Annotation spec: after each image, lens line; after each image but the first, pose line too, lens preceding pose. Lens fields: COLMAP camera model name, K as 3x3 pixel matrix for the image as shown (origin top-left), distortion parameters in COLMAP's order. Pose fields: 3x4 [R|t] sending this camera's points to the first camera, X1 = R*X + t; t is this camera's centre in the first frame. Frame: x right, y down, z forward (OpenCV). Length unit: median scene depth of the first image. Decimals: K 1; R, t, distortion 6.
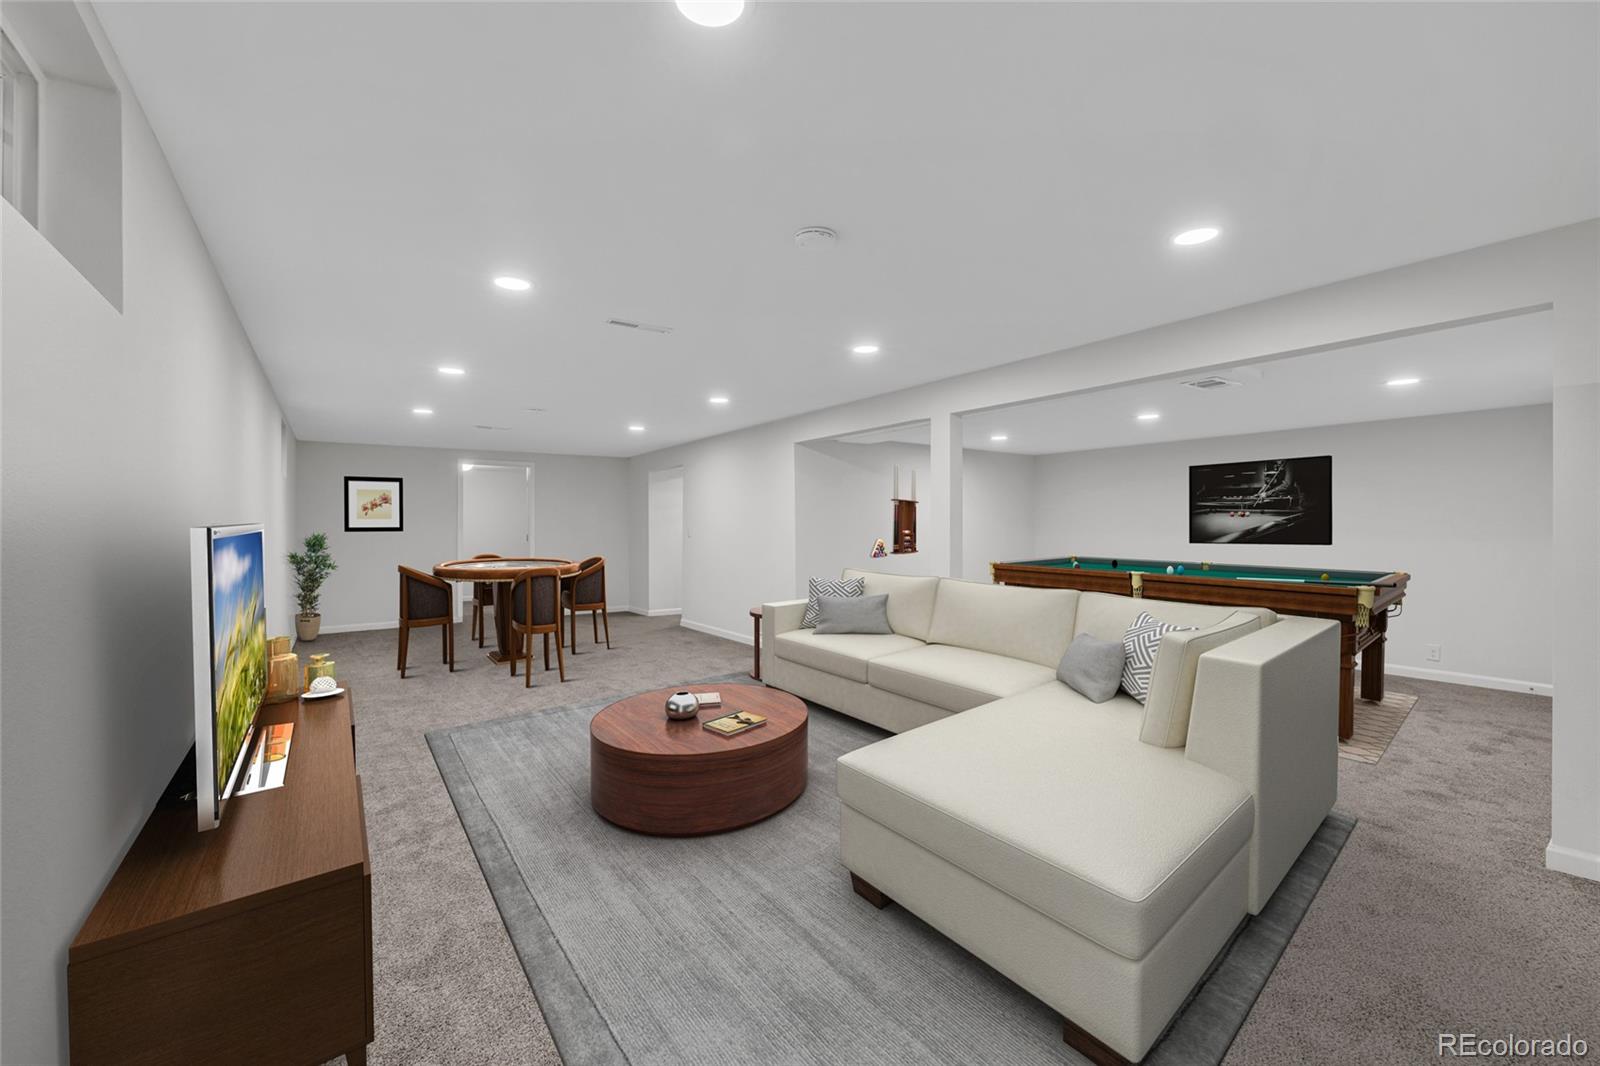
lens RADIAL K [[671.6, 0, 804.0], [0, 671.6, 529.5], [0, 0, 1]] dist [-0.001551, 0.000158]
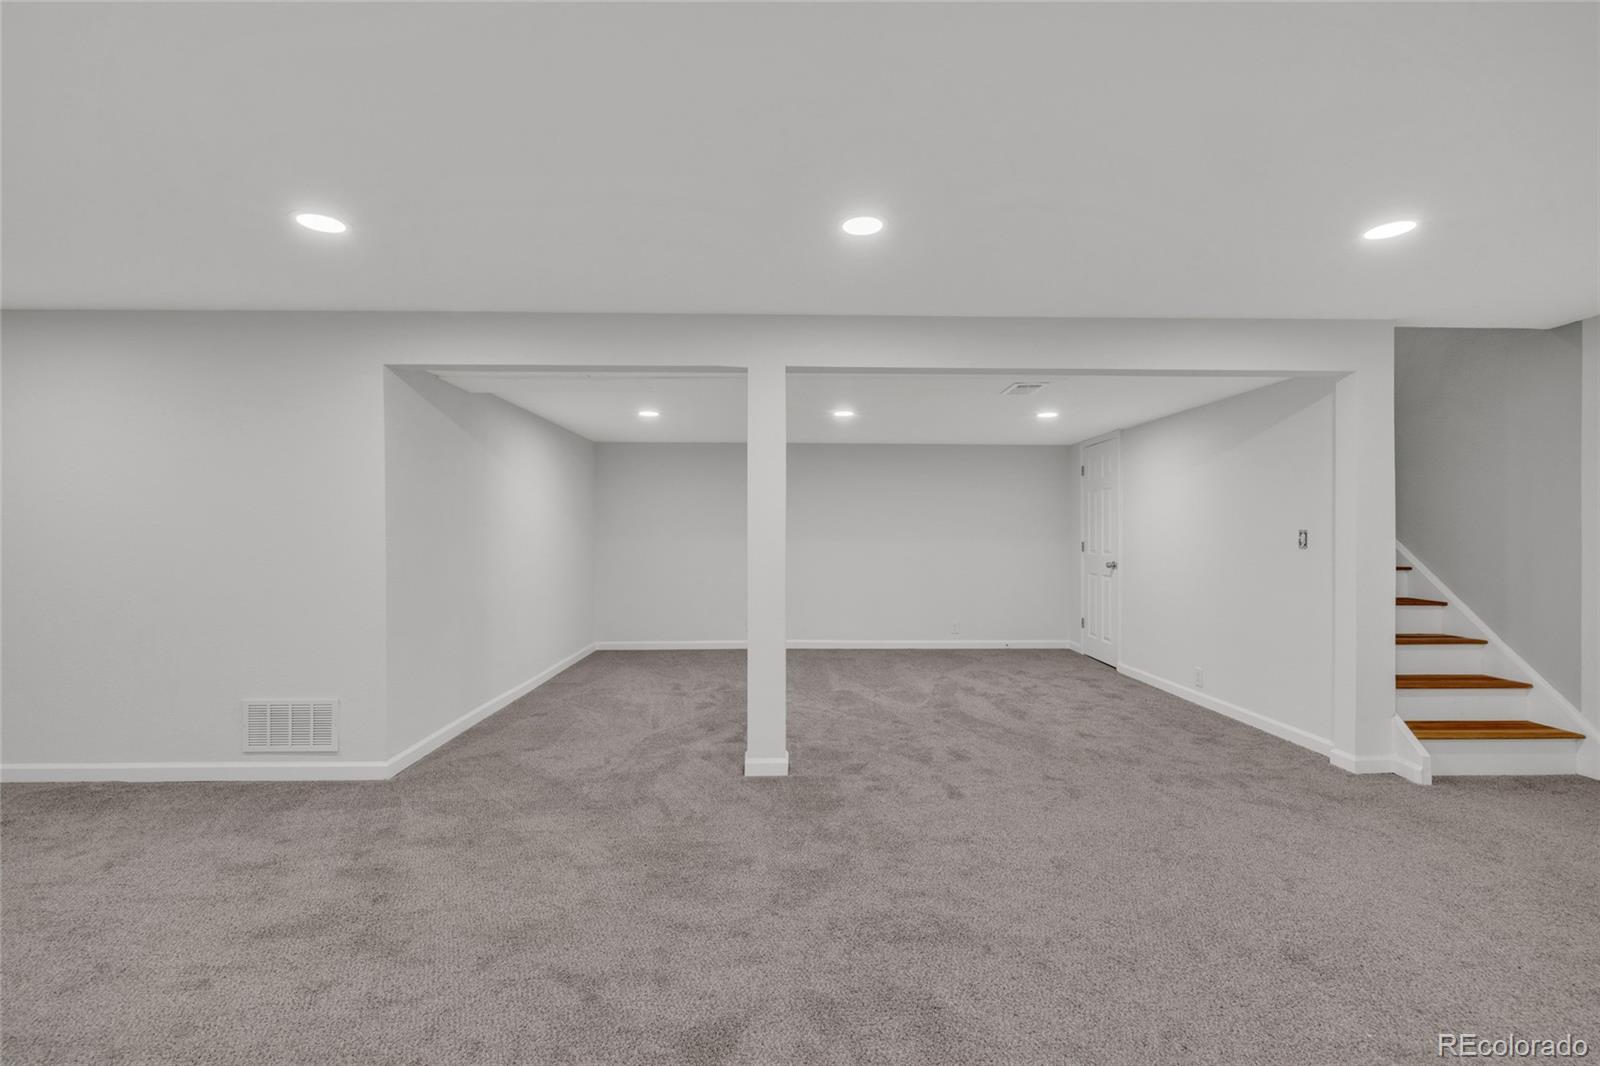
lens RADIAL K [[671.6, 0, 804.0], [0, 671.6, 529.5], [0, 0, 1]] dist [-0.001551, 0.000158]
pose [[0.551468, 0.005099, 0.834180, -0.314651], [-0.001135, 0.999985, -0.005362, 0.000625], [-0.834195, 0.002010, 0.551466, 0.527191]]
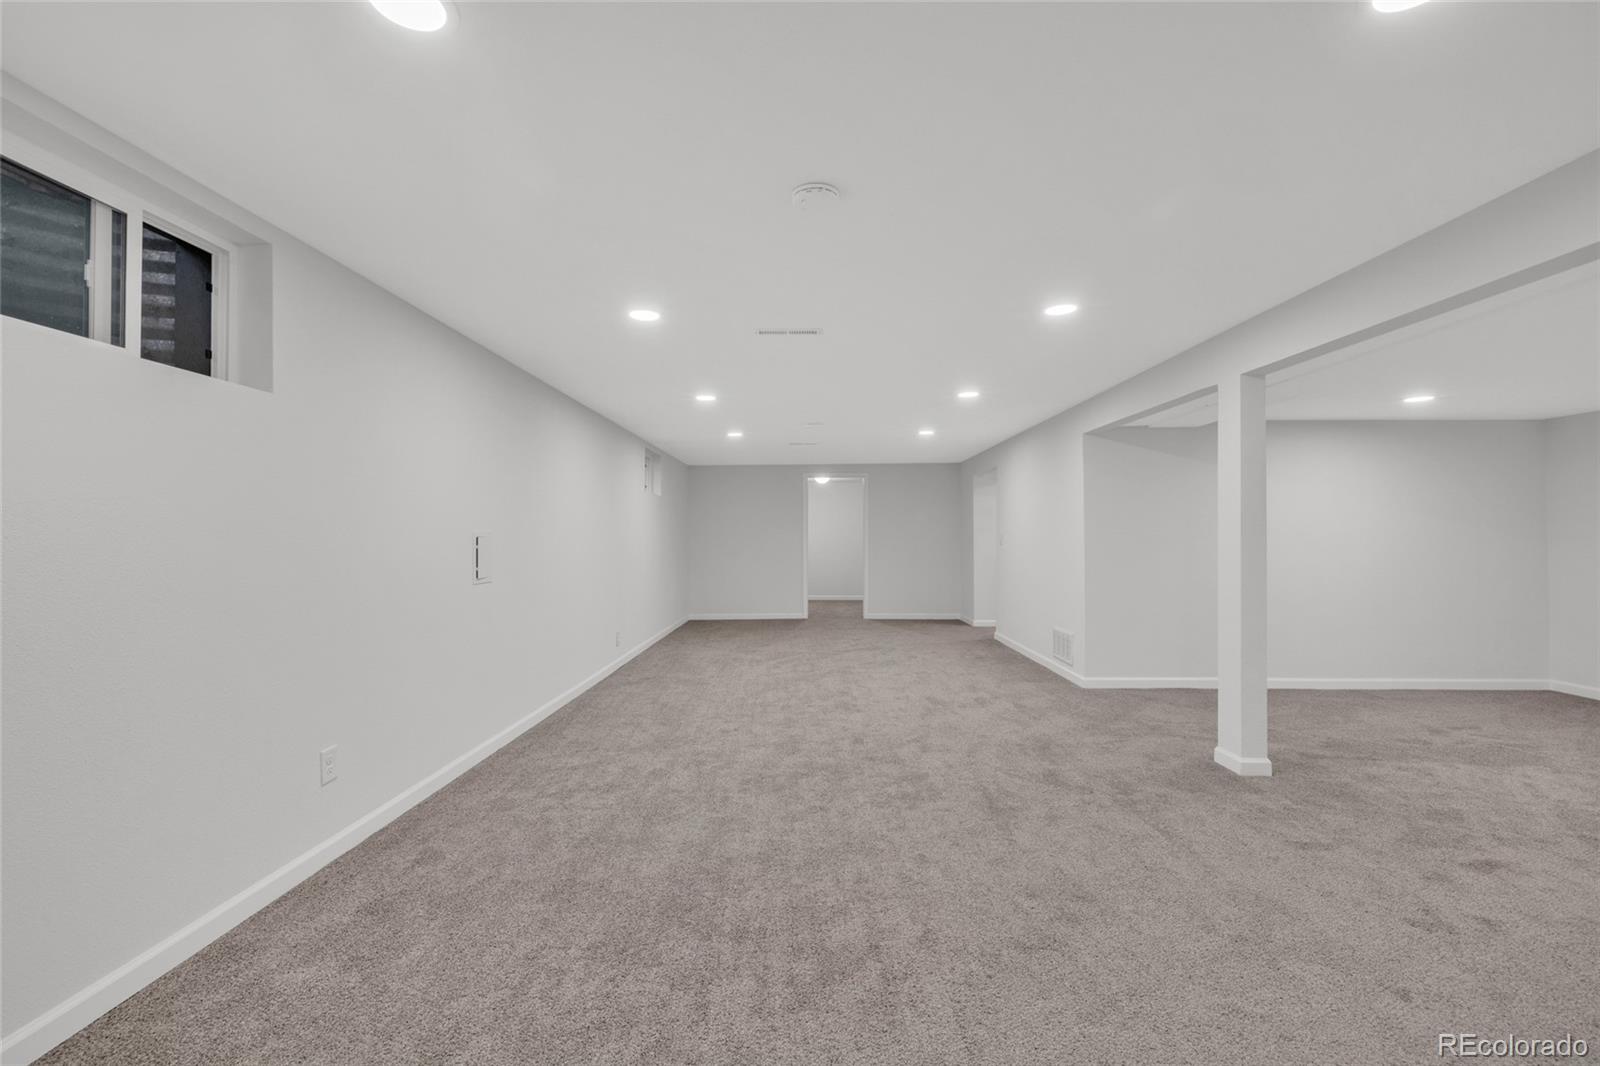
lens RADIAL K [[671.6, 0, 804.0], [0, 671.6, 529.5], [0, 0, 1]] dist [-0.001551, 0.000158]
pose [[0.814662, -0.005277, -0.579913, 0.223329], [-0.000289, 0.999955, -0.009505, -0.000361], [0.579937, 0.007911, 0.814623, 0.130586]]
